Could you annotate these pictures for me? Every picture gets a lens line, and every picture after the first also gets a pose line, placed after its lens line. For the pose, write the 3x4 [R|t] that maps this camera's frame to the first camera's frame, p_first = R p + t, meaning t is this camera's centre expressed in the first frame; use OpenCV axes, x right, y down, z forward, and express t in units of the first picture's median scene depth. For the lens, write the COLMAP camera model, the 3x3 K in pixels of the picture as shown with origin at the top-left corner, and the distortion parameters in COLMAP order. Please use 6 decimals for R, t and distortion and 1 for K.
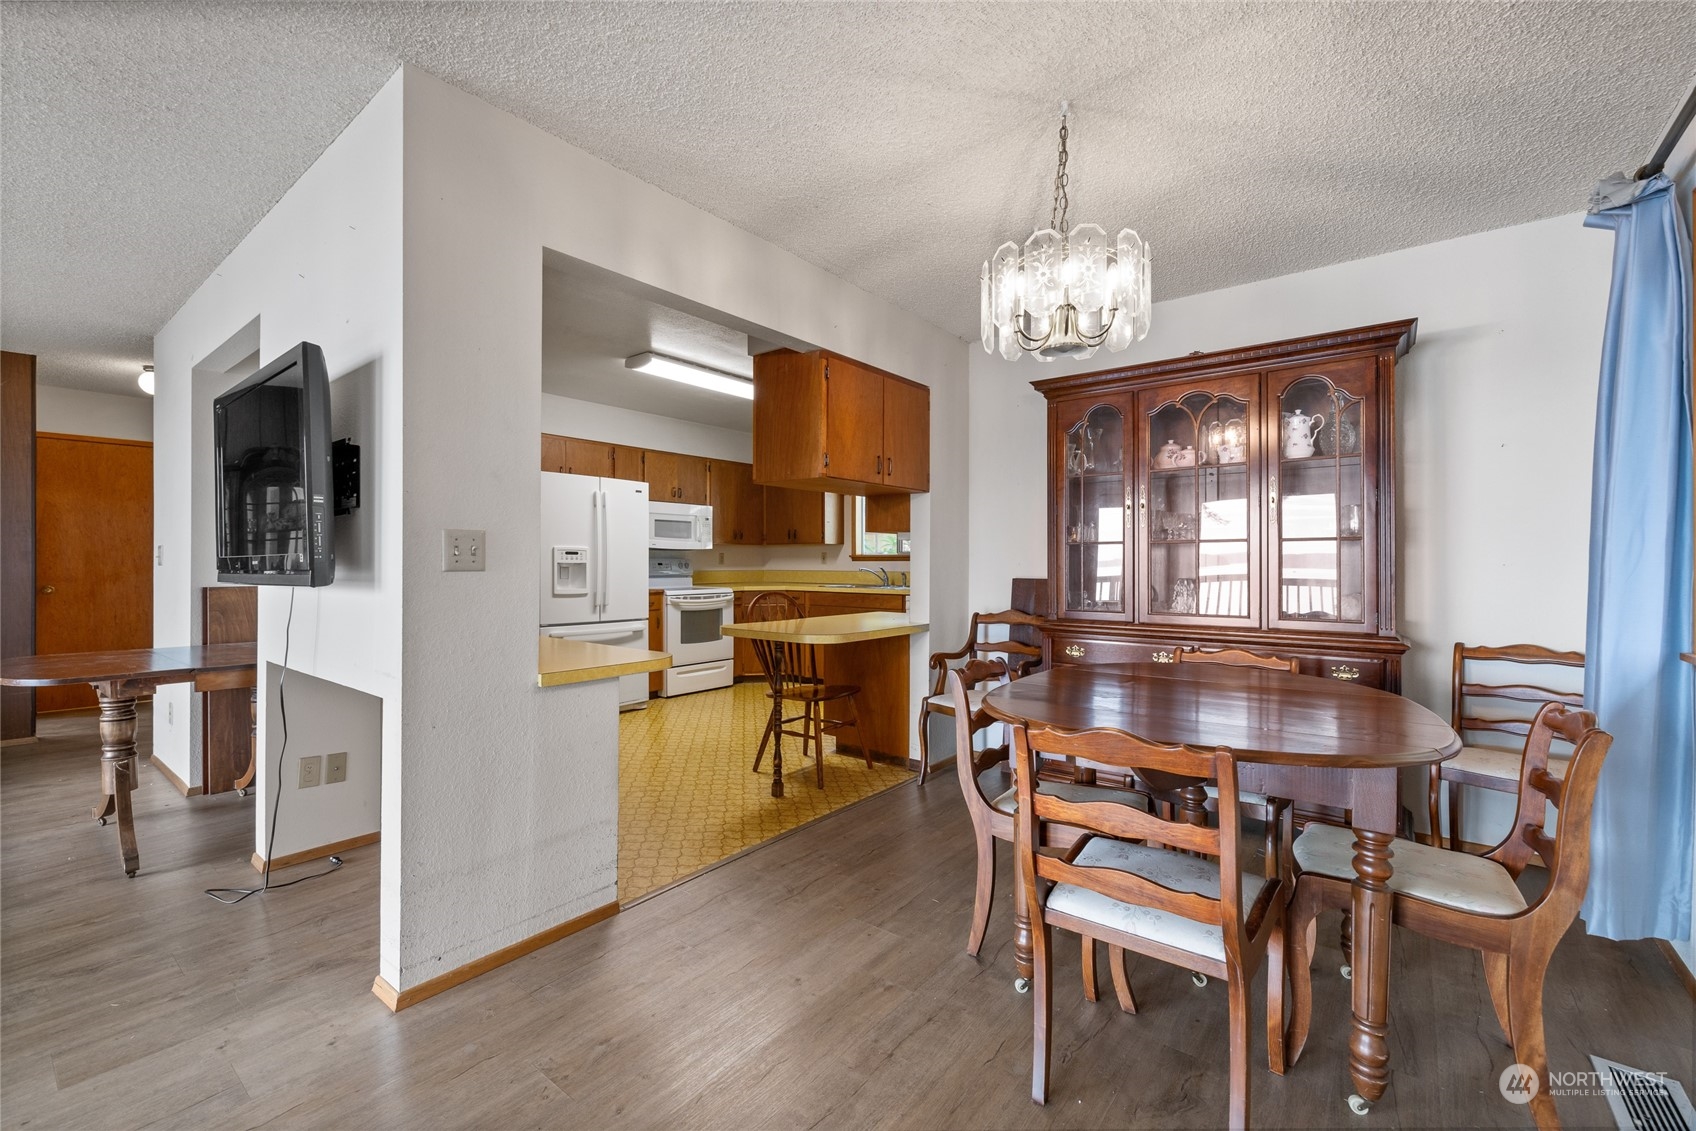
lens RADIAL K [[719.6, 0, 795.9], [0, 719.6, 554.2], [0, 0, 1]] dist [0.000272, 0.000744]
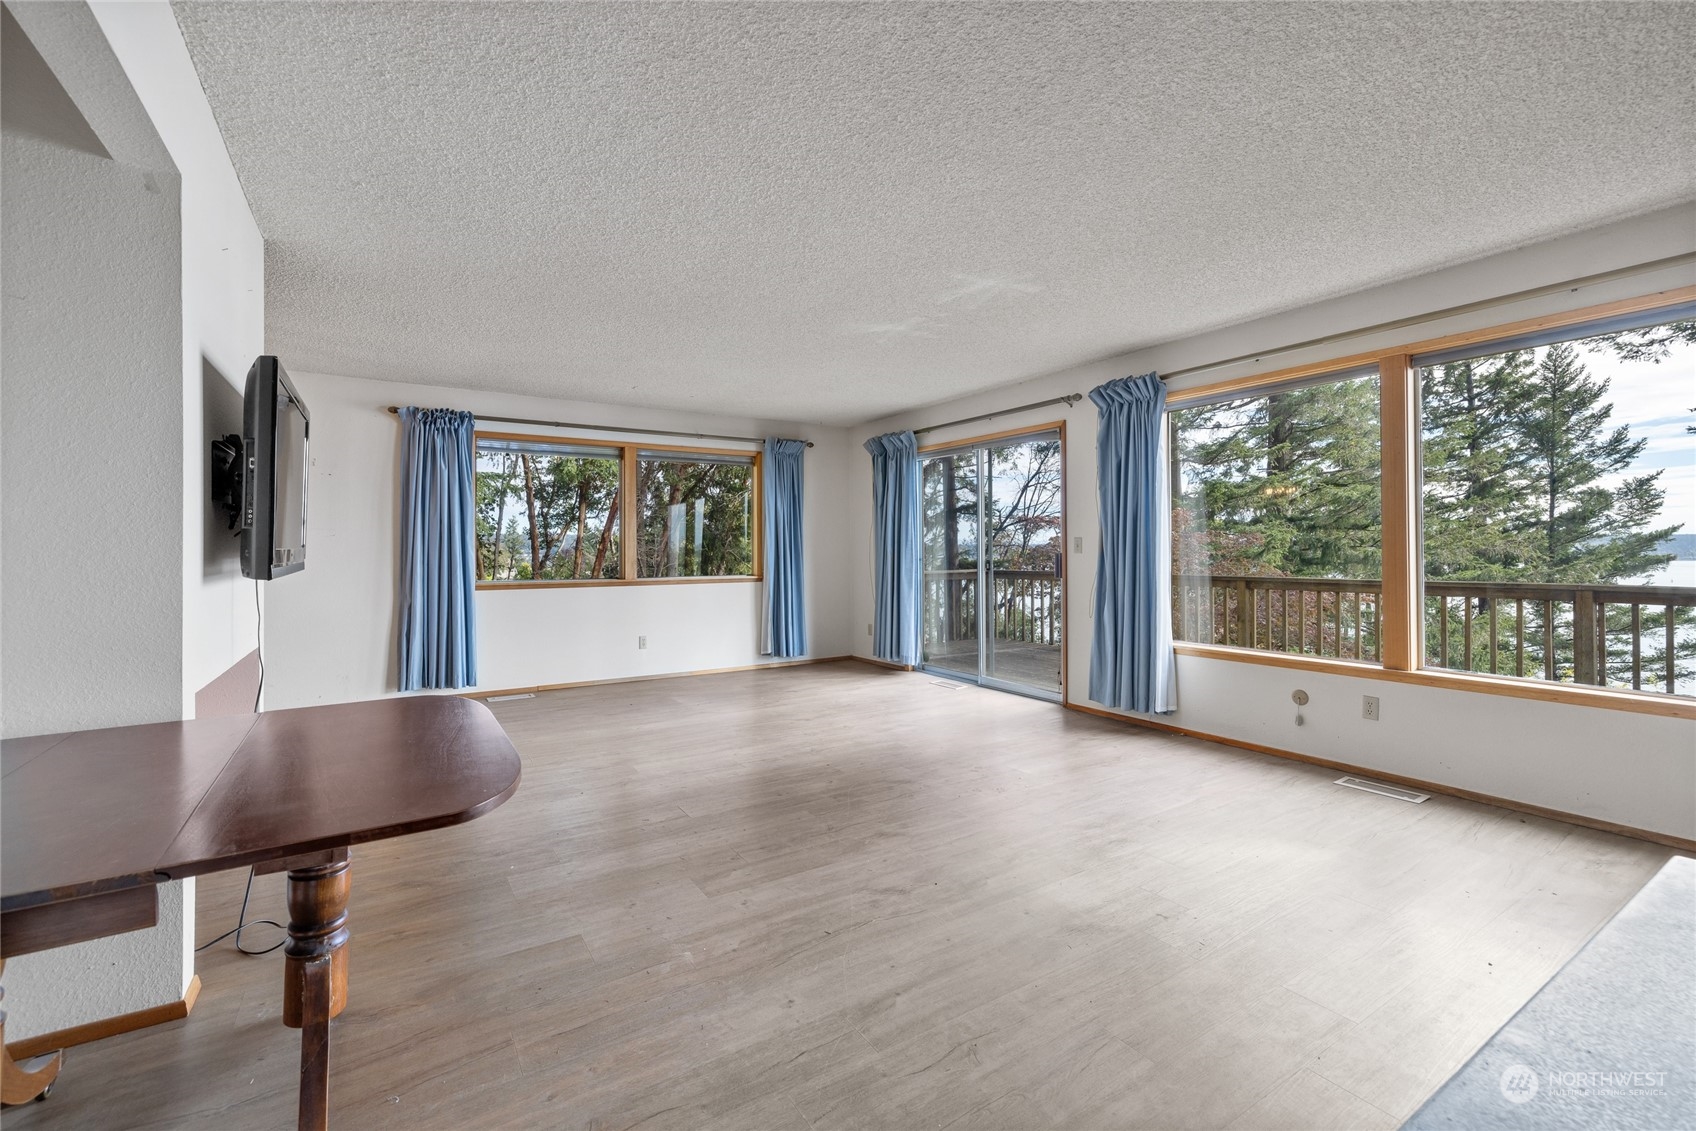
lens RADIAL K [[719.6, 0, 824.9], [0, 719.6, 546.1], [0, 0, 1]] dist [0.000272, 0.000744]
pose [[-0.950668, 0.003690, 0.310189, -1.364633], [-0.001606, 0.999857, -0.016815, 0.009099], [-0.310207, -0.016484, -0.950526, 1.307343]]
